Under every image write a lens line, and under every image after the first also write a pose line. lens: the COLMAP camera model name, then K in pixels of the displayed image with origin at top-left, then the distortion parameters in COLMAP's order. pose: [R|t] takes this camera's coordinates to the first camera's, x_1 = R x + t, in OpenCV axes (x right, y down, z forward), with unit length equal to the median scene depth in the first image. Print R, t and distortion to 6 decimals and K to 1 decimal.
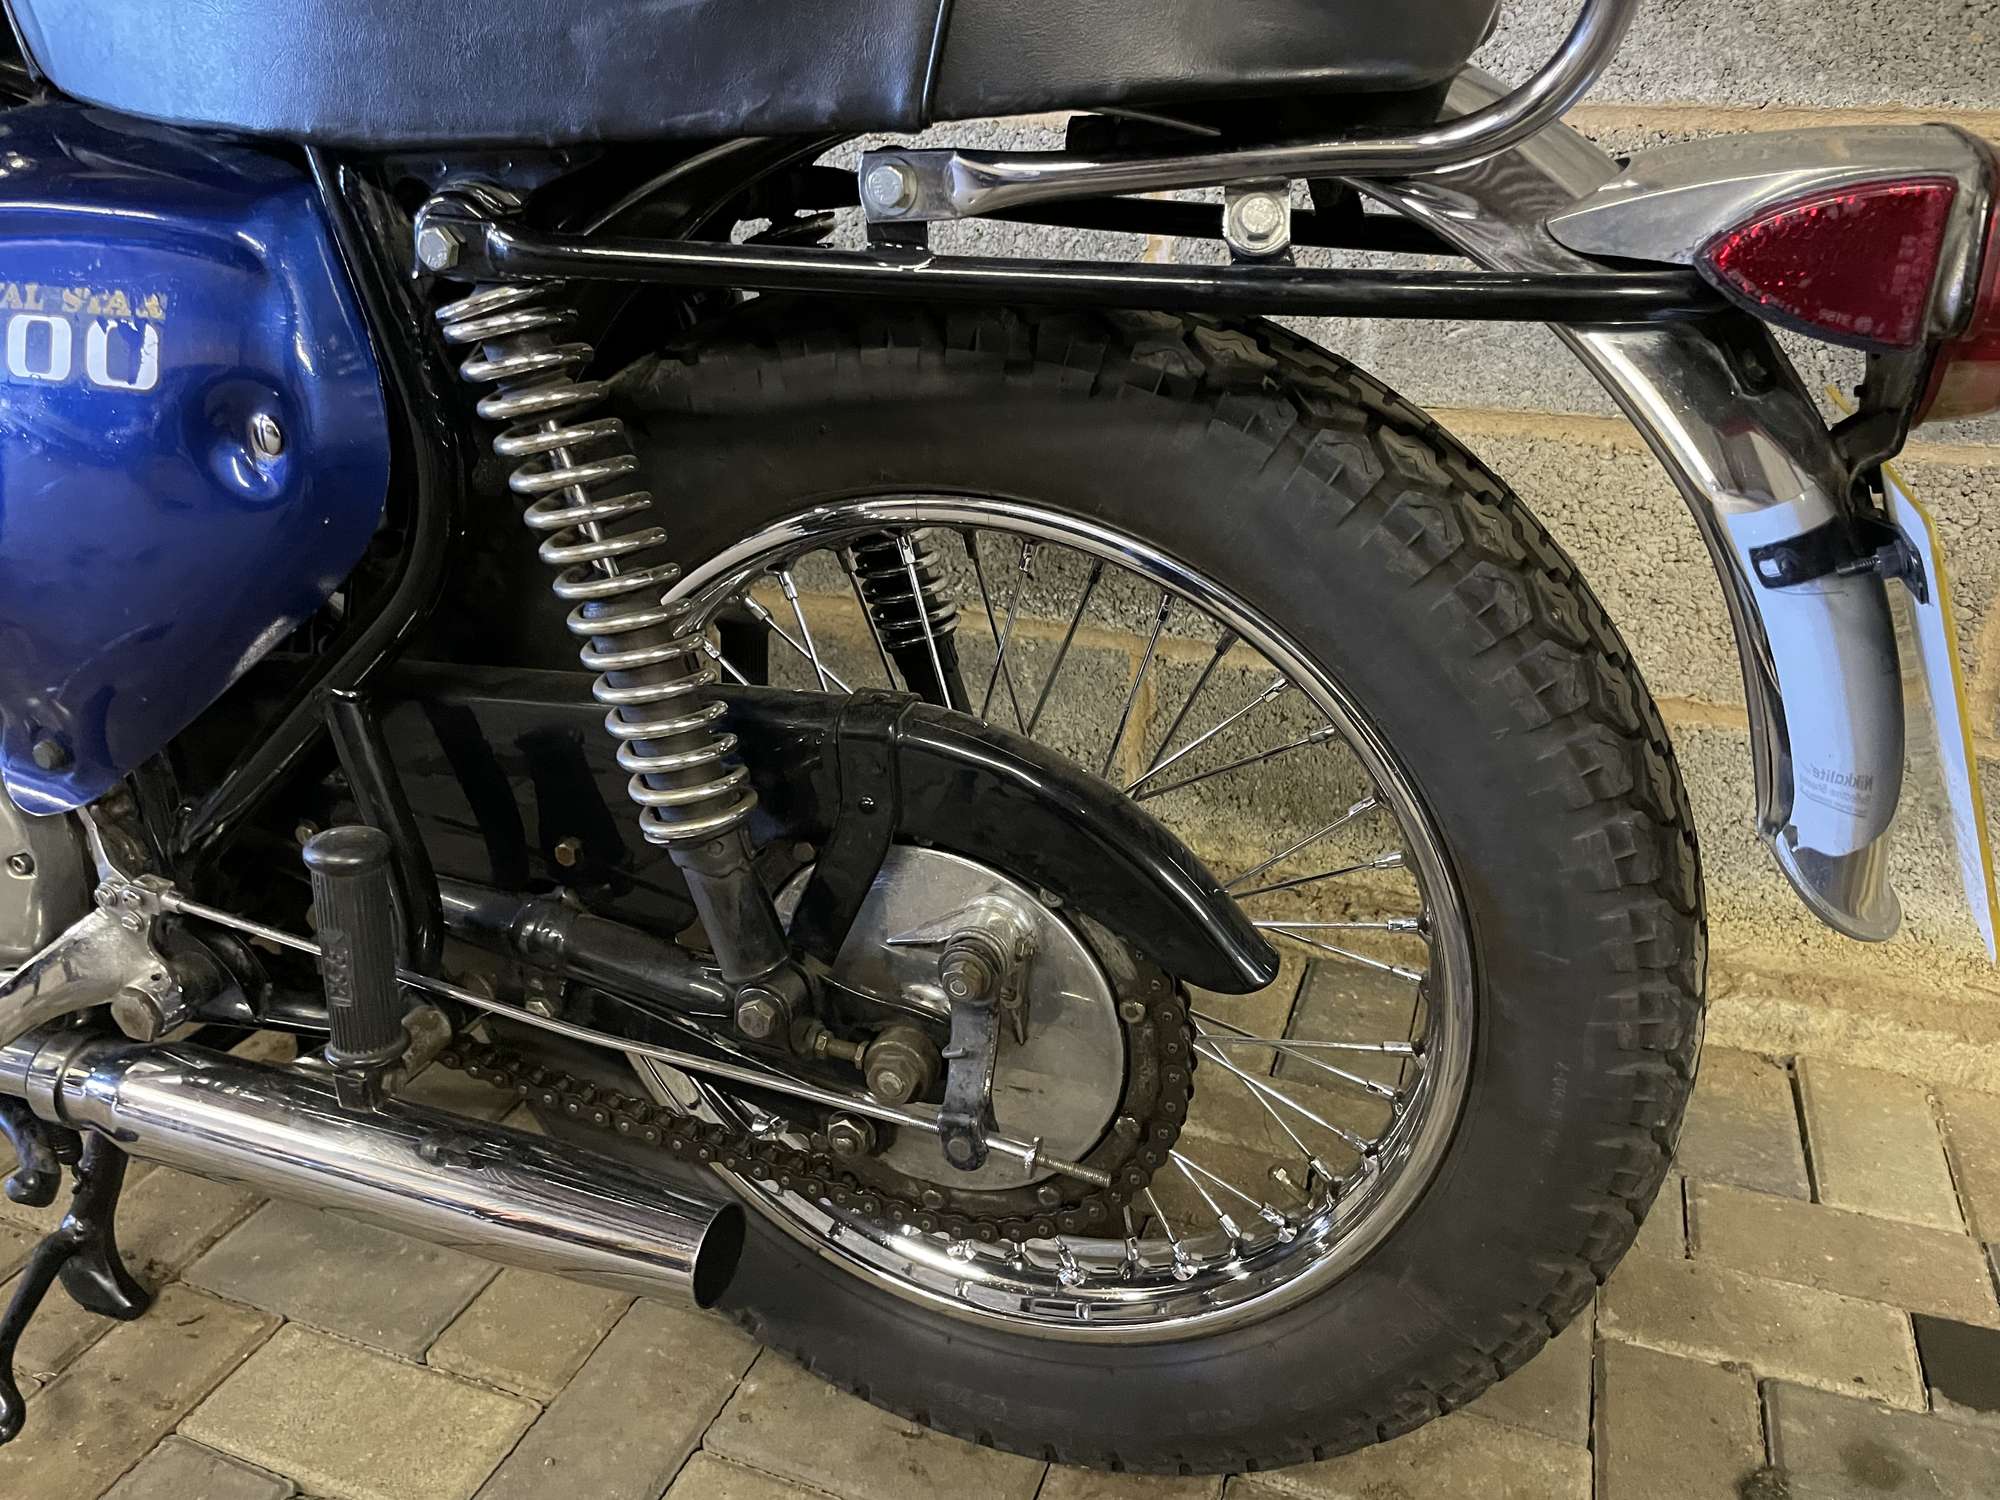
lens RADIAL K [[1533.6, 0, 972.3], [0, 1533.6, 763.4], [0, 0, 1]] dist [0.085381, -0.126915]
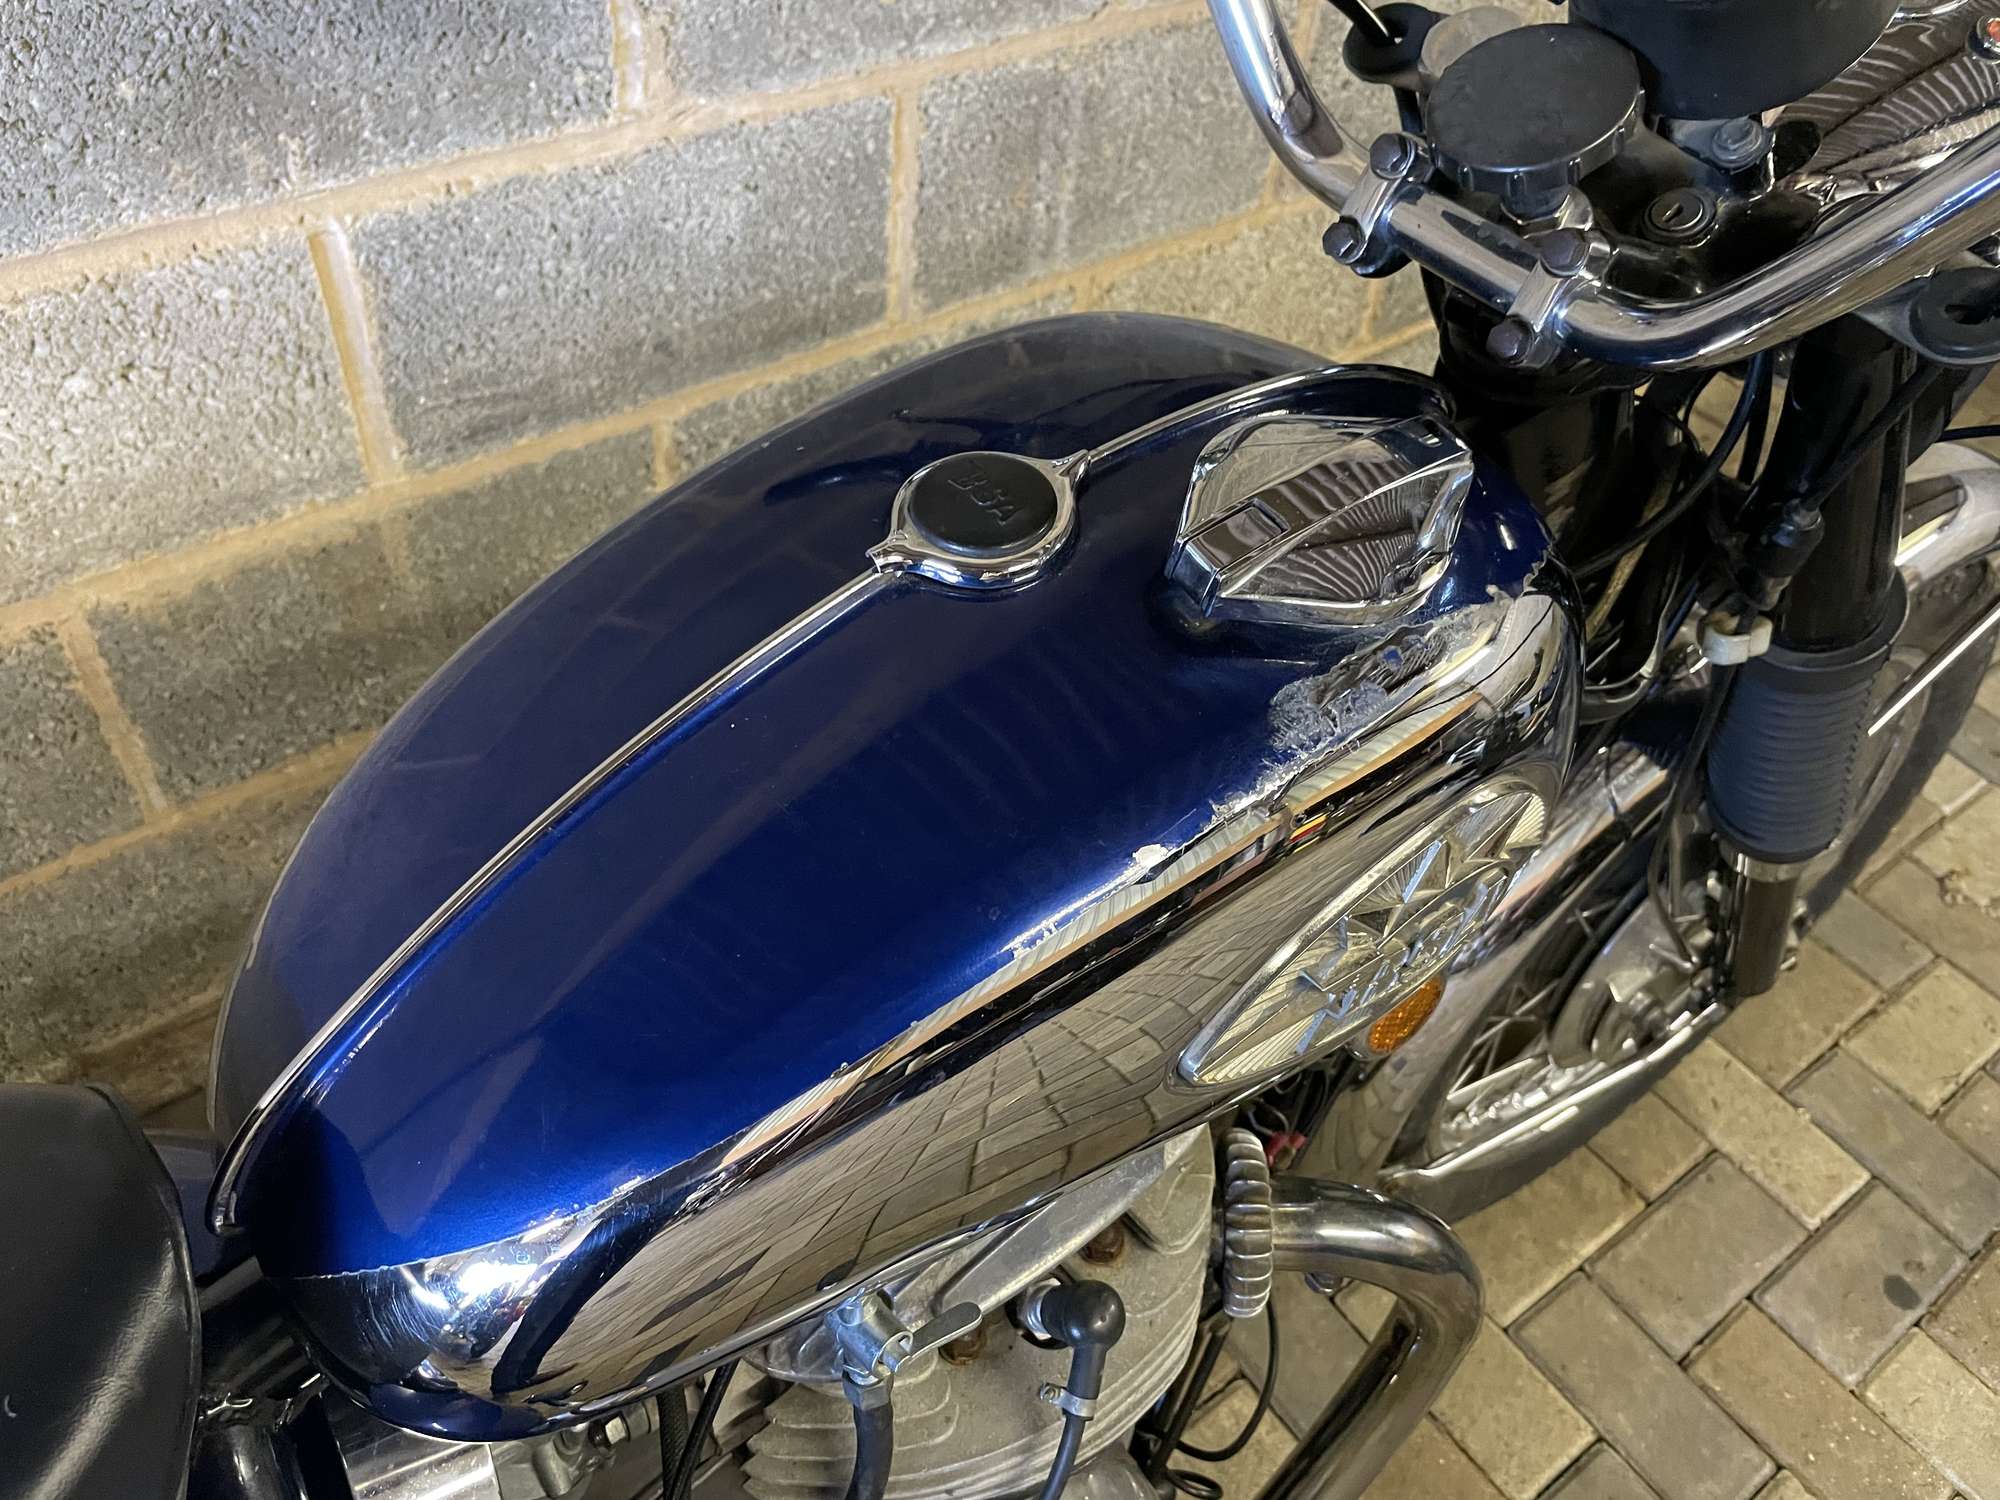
lens RADIAL K [[1533.6, 0, 987.8], [0, 1533.6, 728.4], [0, 0, 1]] dist [0.085381, -0.126915]
pose [[0.535330, -0.571754, 0.621706, -0.757339], [0.276074, 0.814074, 0.510947, -0.635518], [-0.798251, -0.101889, 0.593644, 0.395889]]
